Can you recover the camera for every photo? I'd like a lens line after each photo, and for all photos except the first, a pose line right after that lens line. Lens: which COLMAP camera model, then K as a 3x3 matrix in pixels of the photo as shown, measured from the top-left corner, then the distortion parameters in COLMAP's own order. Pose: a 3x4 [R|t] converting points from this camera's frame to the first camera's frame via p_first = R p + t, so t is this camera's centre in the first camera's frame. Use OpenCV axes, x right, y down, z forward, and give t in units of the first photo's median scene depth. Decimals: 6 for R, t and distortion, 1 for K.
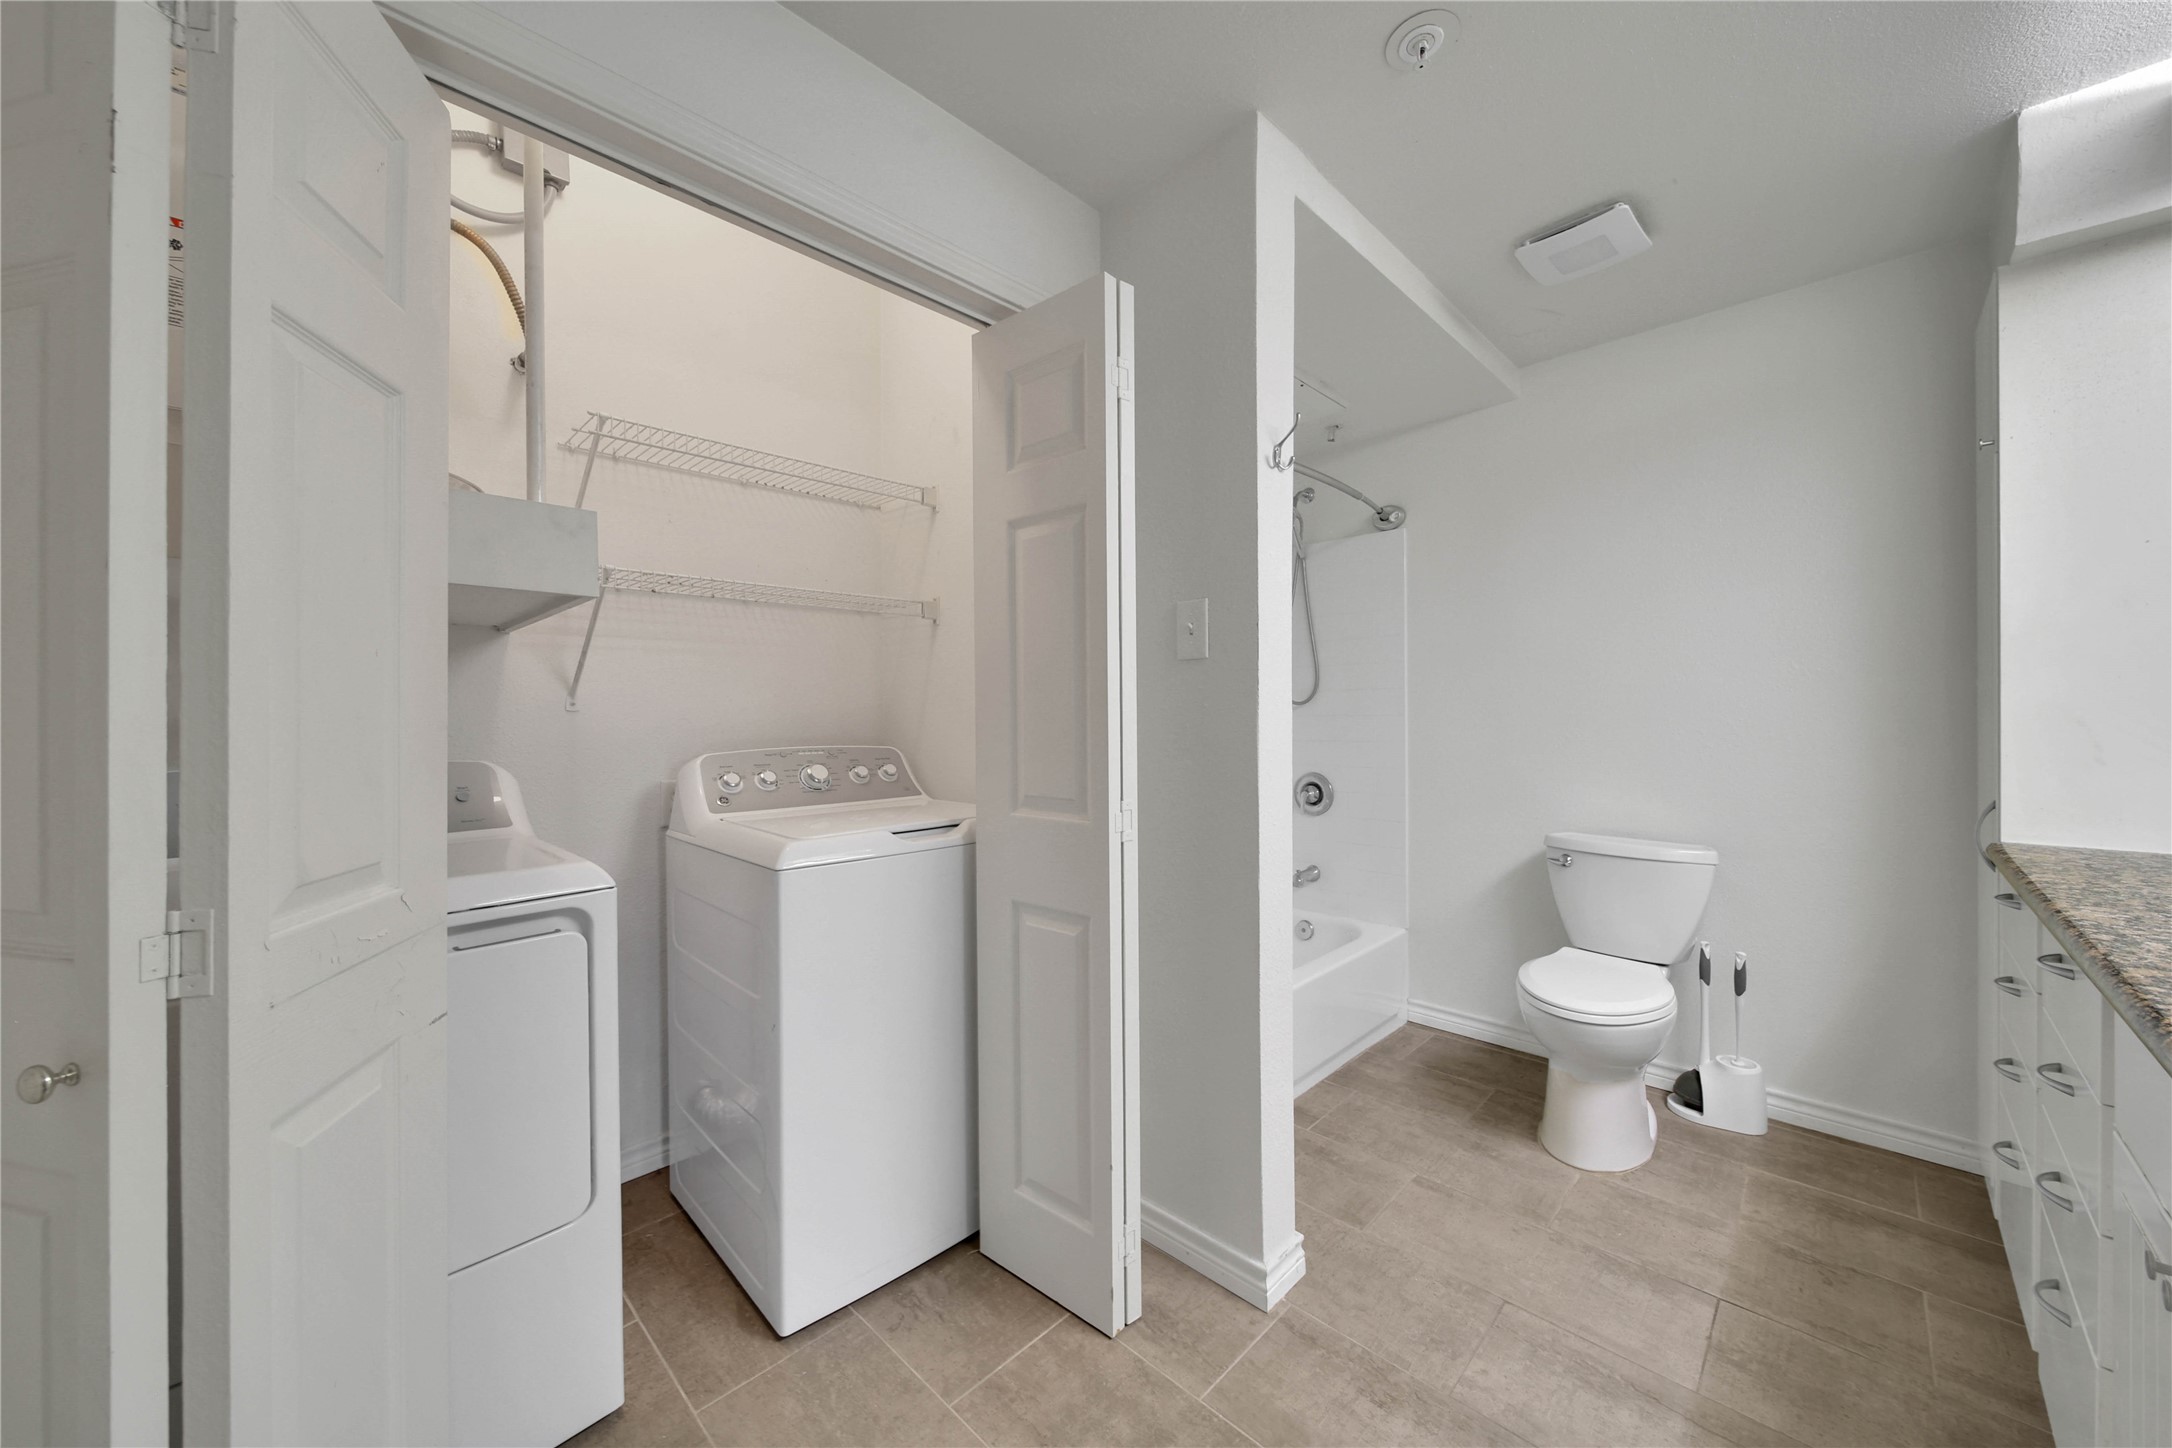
lens RADIAL K [[793.0, 0, 1109.5], [0, 793.0, 727.7], [0, 0, 1]] dist [-0.001644, -0.000281]
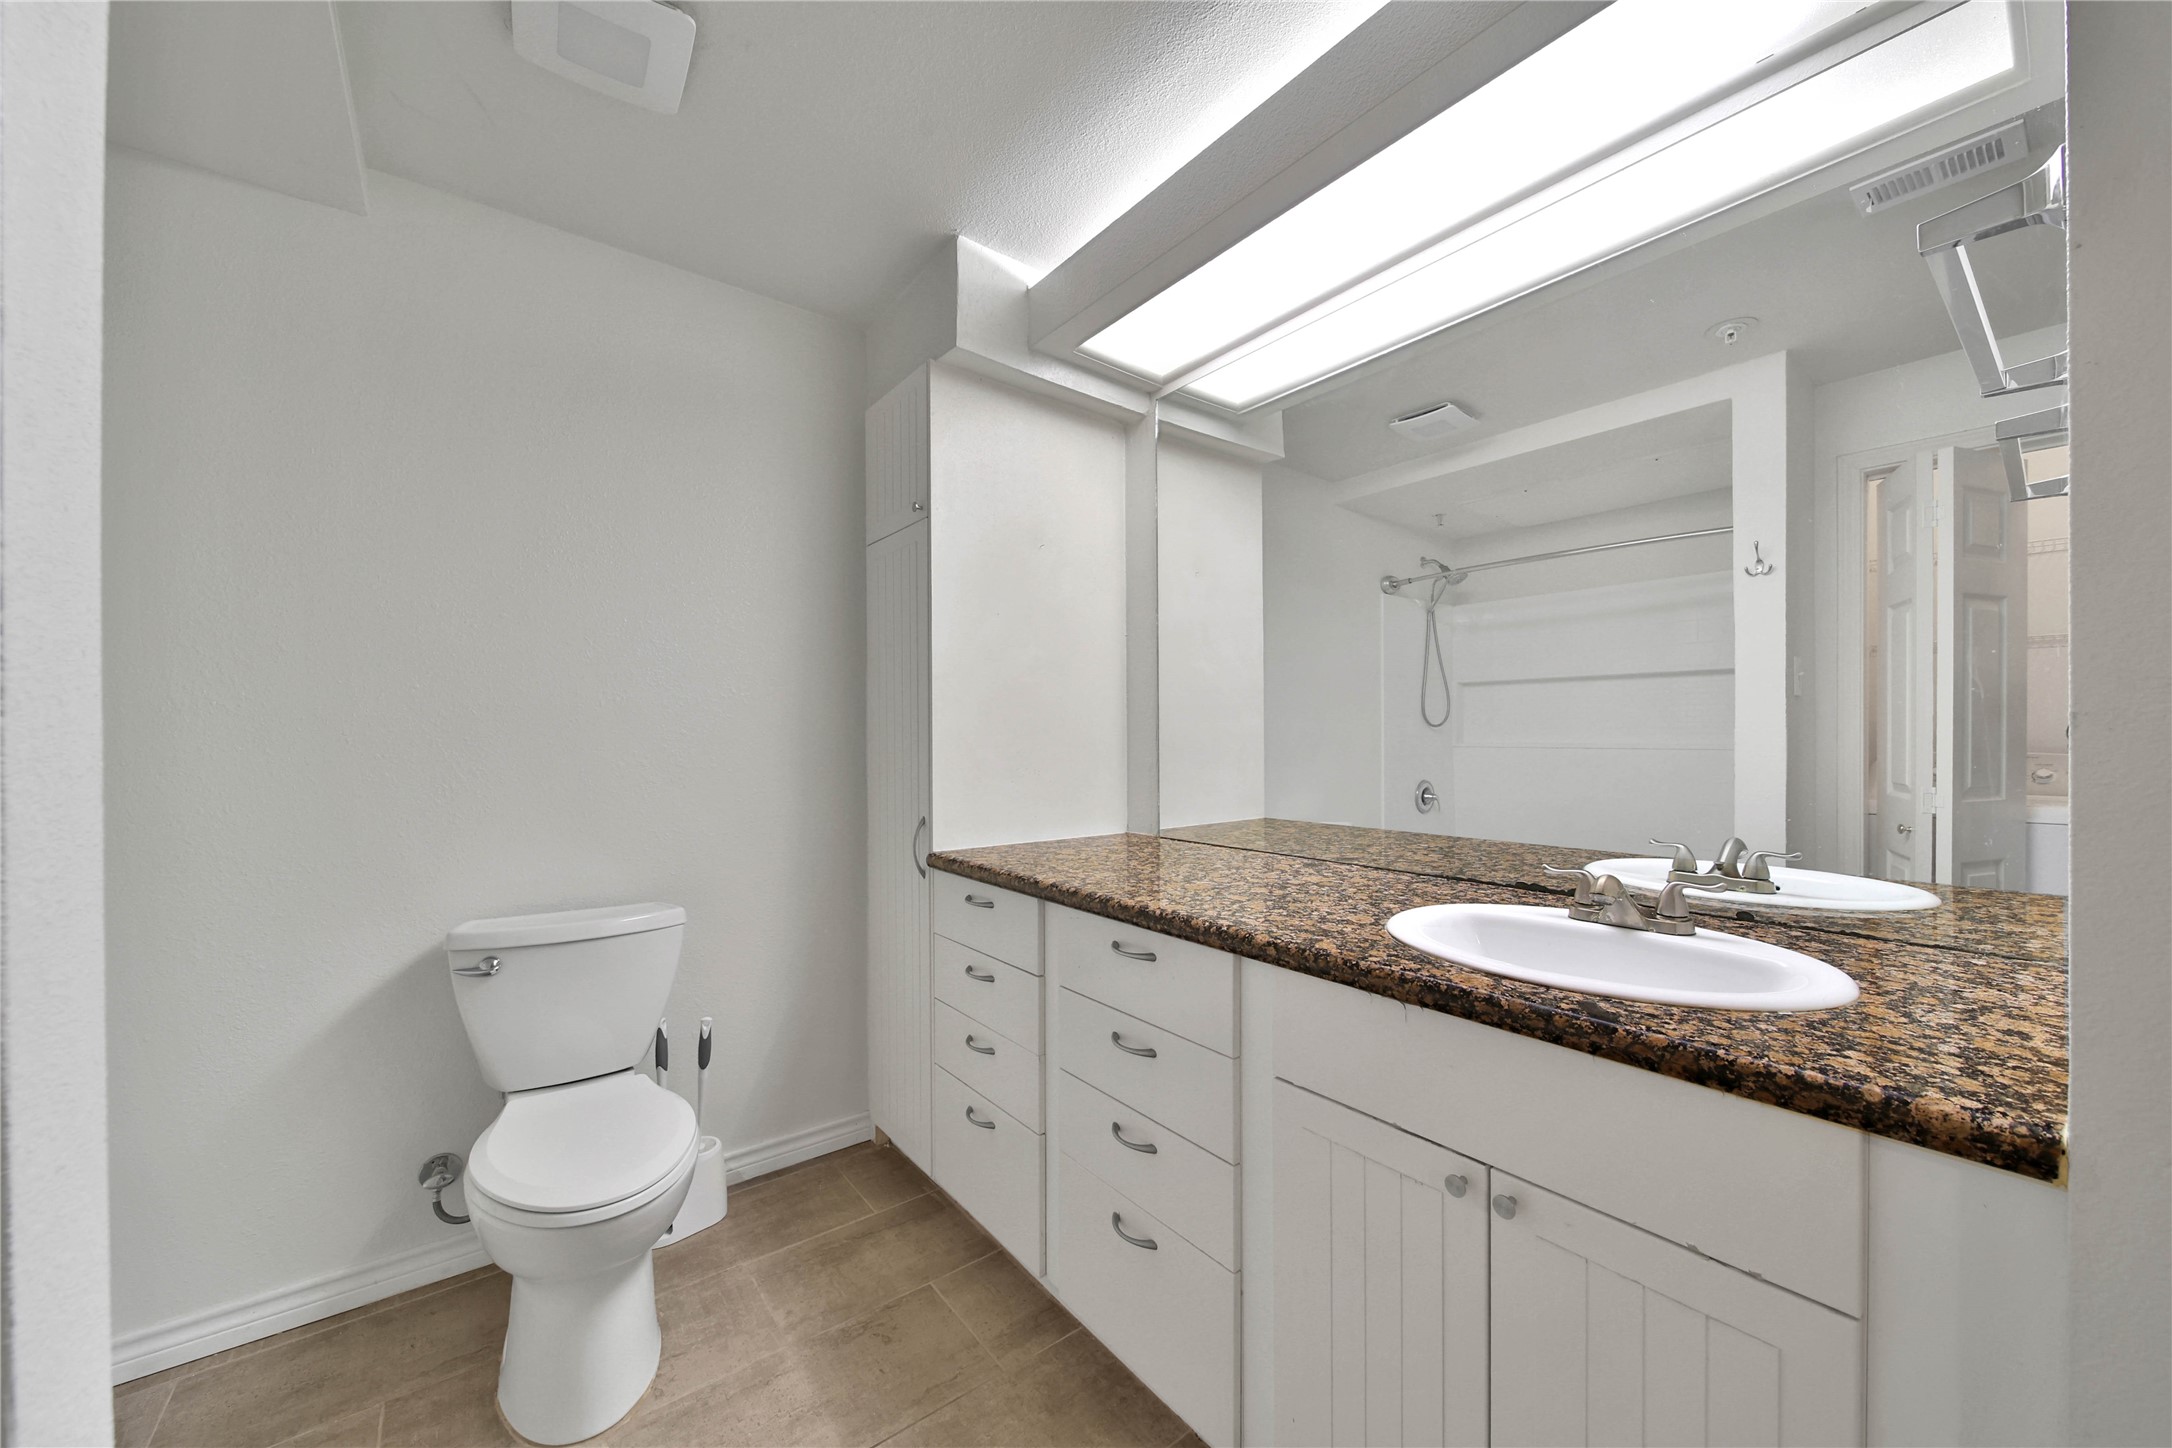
lens RADIAL K [[791.2, 0, 1086.3], [0, 791.2, 742.3], [0, 0, 1]] dist [-0.001948, -0.000231]
pose [[0.147043, 0.001909, 0.989128, 0.003333], [0.018095, 0.999826, -0.004620, -0.006058], [-0.988965, 0.018578, 0.146983, 0.492589]]
